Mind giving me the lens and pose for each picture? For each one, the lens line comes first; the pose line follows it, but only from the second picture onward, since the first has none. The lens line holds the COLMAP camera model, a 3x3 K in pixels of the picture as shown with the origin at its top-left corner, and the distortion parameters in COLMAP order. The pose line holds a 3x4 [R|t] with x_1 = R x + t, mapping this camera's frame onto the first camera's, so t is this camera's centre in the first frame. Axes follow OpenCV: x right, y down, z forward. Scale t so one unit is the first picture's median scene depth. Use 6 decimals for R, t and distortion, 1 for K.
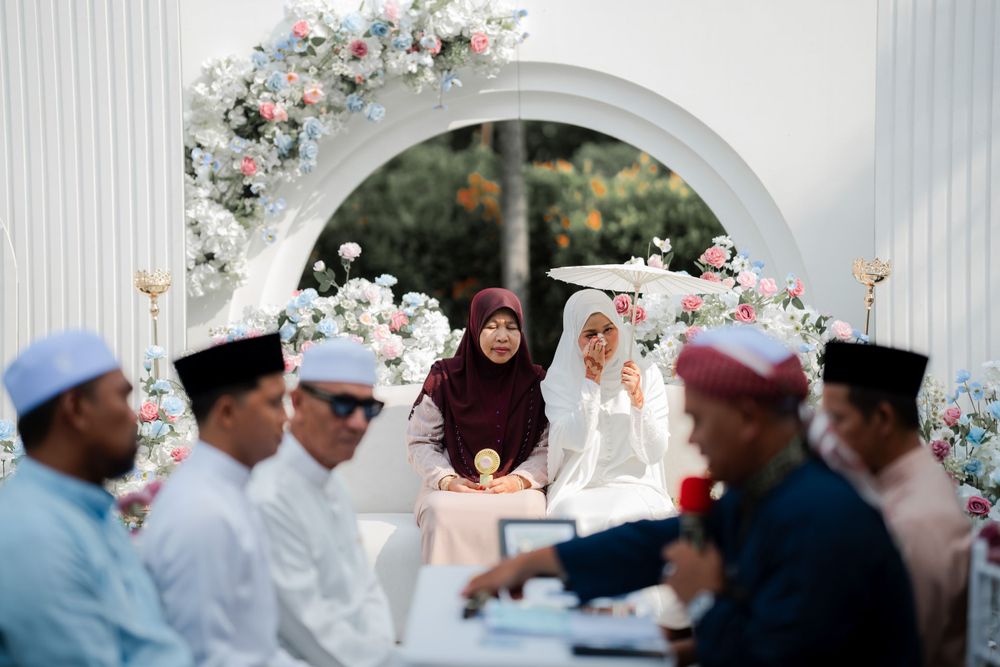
lens RADIAL K [[2475.5, 0, 505.0], [0, 2475.5, 334.5], [0, 0, 1]] dist [0.948755, 0.000000]
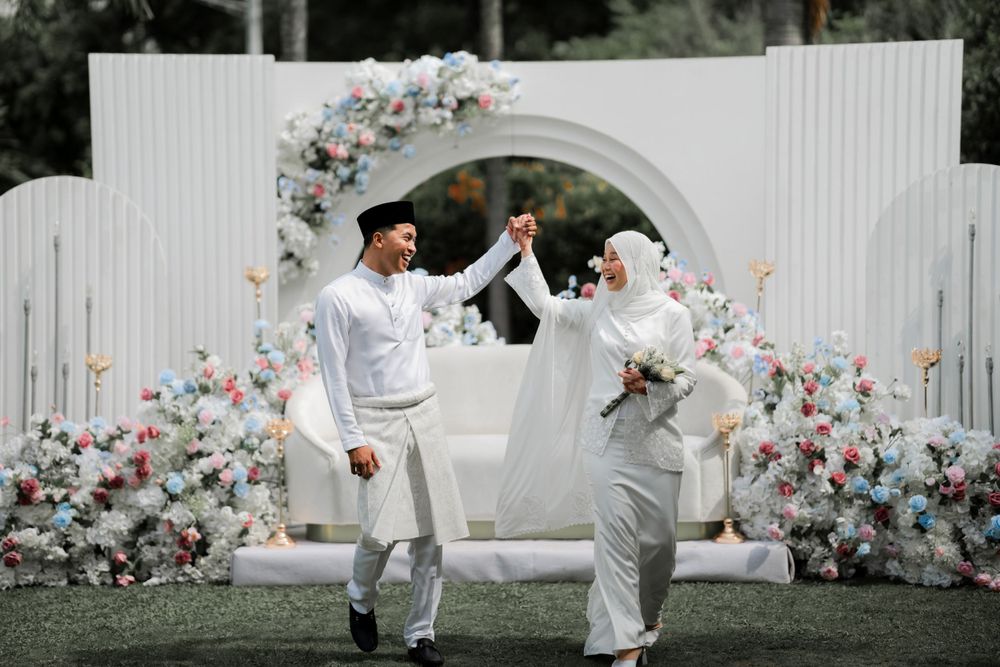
lens RADIAL K [[2475.5, 0, 511.5], [0, 2475.5, 336.9], [0, 0, 1]] dist [0.948755, 0.000000]
pose [[0.999834, 0.001809, 0.018127, -0.020340], [-0.002093, 0.999876, 0.015617, -0.007512], [-0.018097, -0.015652, 0.999714, -0.389255]]
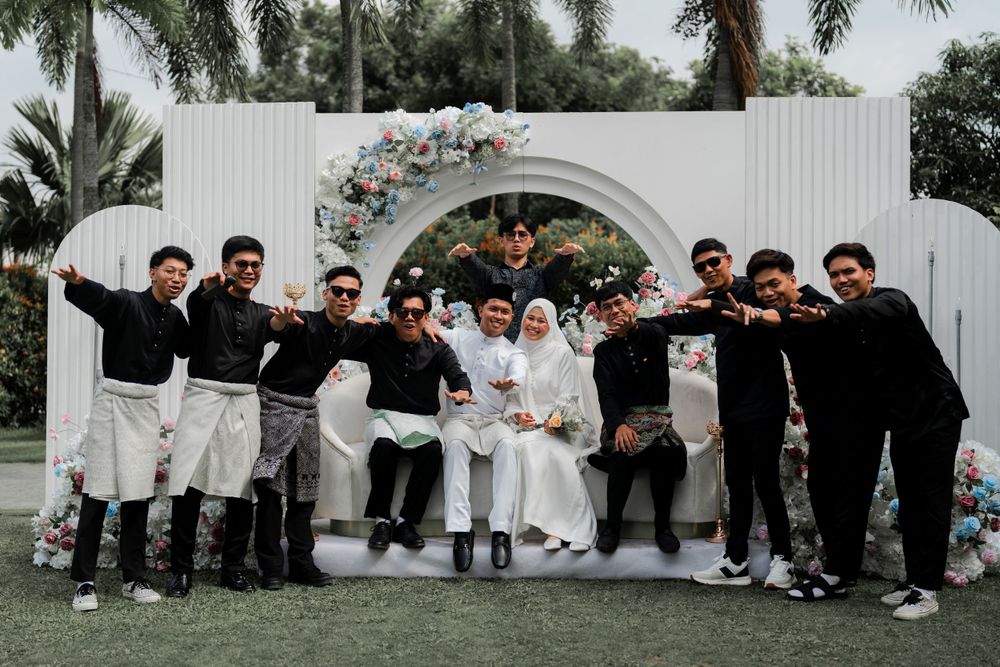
lens RADIAL K [[1438.9, 0, 492.4], [0, 1438.9, 332.5], [0, 0, 1]] dist [0.099808, 0.000000]
pose [[0.999923, 0.012320, -0.001165, -0.011983], [-0.012325, 0.999917, -0.003791, 0.007129], [0.001119, 0.003806, 0.999992, 0.082341]]
